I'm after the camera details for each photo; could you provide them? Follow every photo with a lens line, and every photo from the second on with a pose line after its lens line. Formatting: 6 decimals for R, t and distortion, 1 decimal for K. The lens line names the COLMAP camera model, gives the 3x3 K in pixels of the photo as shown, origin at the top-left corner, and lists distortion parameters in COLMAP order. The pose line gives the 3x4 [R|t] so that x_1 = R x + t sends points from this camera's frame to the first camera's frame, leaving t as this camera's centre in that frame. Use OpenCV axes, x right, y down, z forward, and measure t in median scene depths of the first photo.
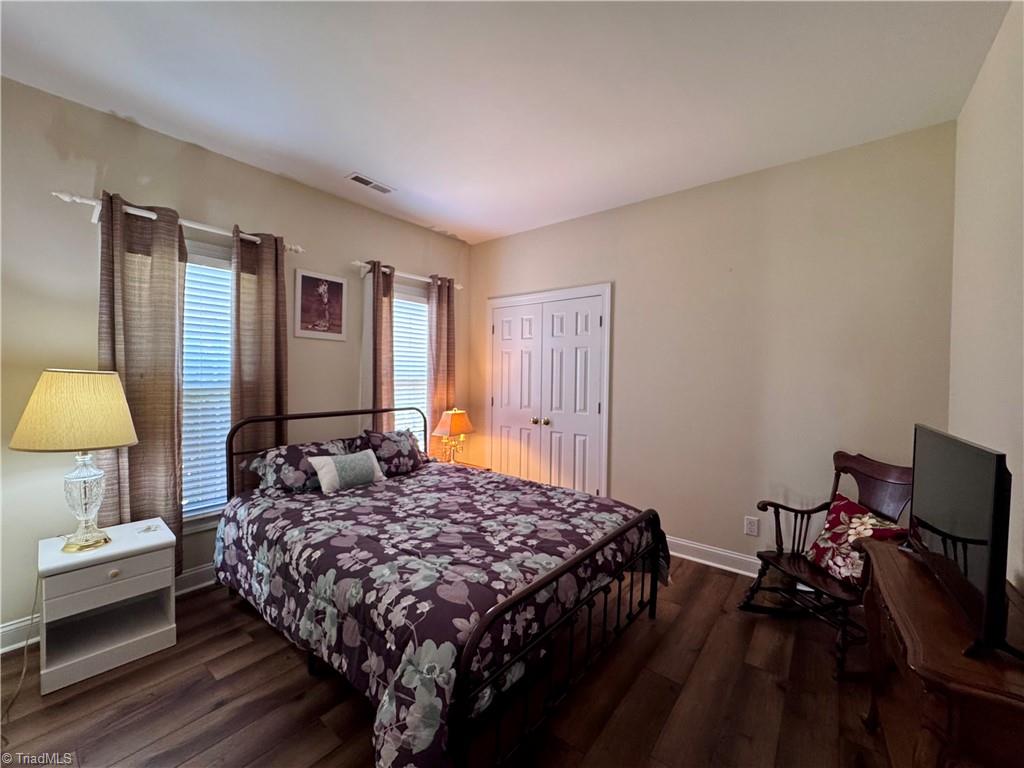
lens RADIAL K [[408.6, 0, 512.0], [0, 408.6, 384.0], [0, 0, 1]] dist [-0.003081, -0.000110]
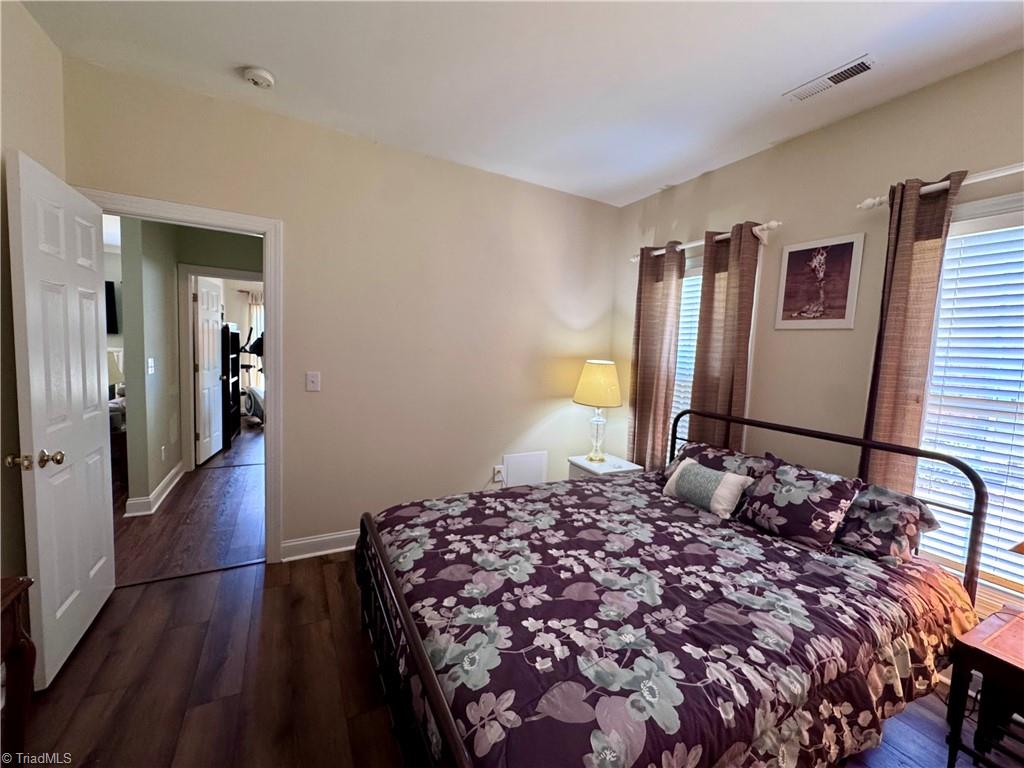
lens RADIAL K [[408.6, 0, 512.0], [0, 408.6, 384.0], [0, 0, 1]] dist [-0.003081, -0.000110]
pose [[-0.383758, 0.049963, -0.922081, 0.504700], [-0.070500, 0.994036, 0.083203, -0.039284], [0.920739, 0.096937, -0.377947, 0.910446]]
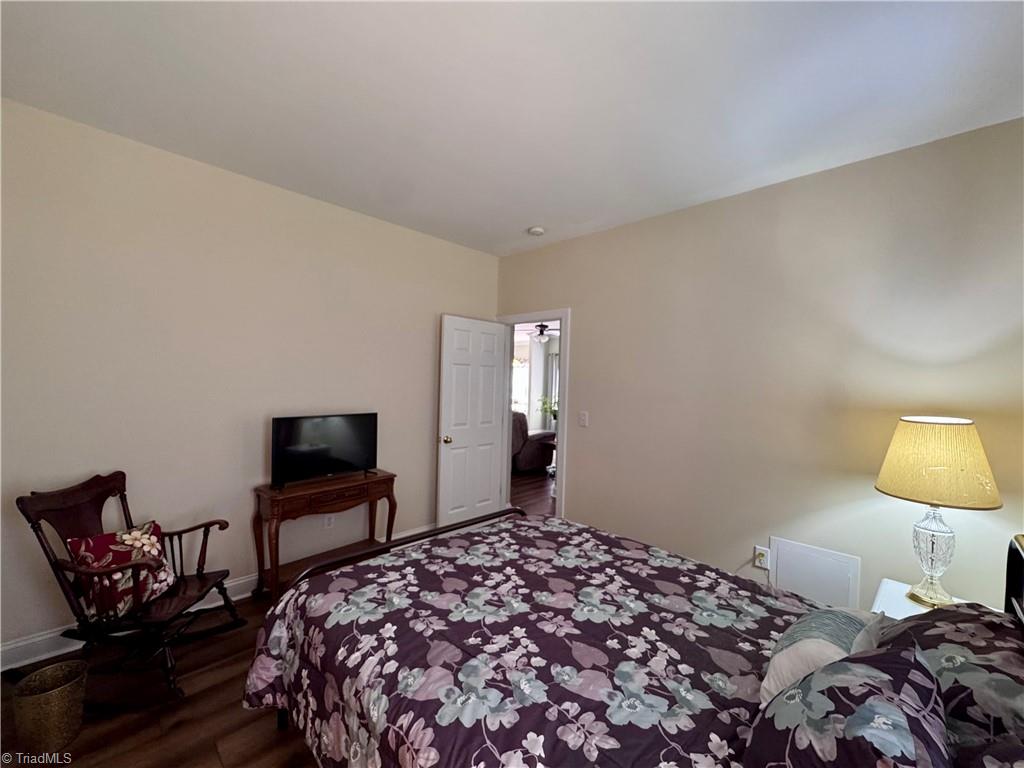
lens RADIAL K [[408.6, 0, 512.0], [0, 408.6, 384.0], [0, 0, 1]] dist [-0.003081, -0.000110]
pose [[-0.994772, -0.037542, 0.094974, -0.097509], [-0.034499, 0.998844, 0.033486, -0.077036], [-0.096121, 0.030034, -0.994916, 1.411011]]
